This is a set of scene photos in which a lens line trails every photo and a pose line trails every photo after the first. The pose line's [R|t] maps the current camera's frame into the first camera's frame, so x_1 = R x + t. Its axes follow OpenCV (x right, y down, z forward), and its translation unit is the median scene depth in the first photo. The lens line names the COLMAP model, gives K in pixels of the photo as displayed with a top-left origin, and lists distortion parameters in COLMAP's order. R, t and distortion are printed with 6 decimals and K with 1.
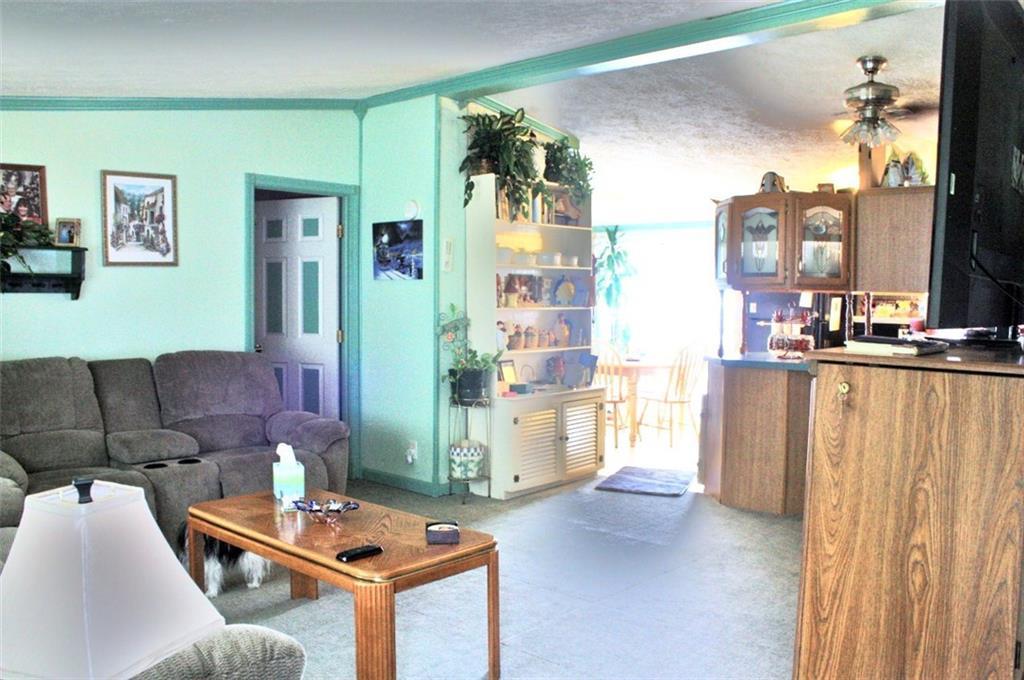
lens RADIAL K [[828.5, 0, 512.0], [0, 828.5, 340.0], [0, 0, 1]] dist [-0.108175, 0.000433]
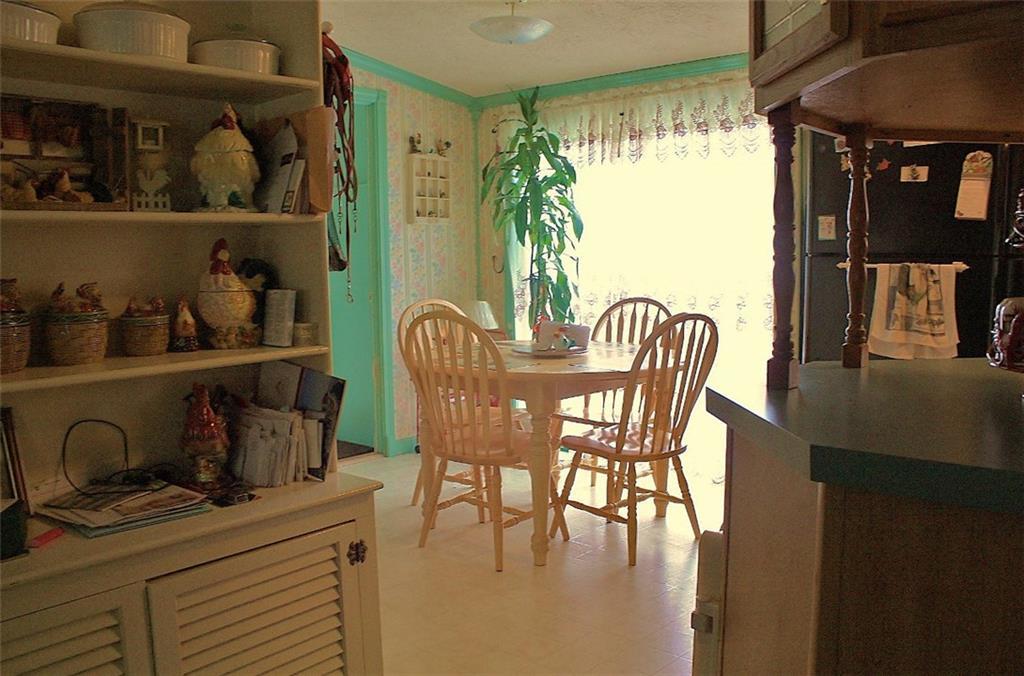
lens RADIAL K [[828.5, 0, 512.0], [0, 828.5, 338.0], [0, 0, 1]] dist [-0.108175, 0.000433]
pose [[0.999661, -0.025359, -0.005912, 0.164450], [0.025610, 0.998558, 0.047182, -0.007791], [0.004707, -0.047317, 0.998869, 0.705883]]
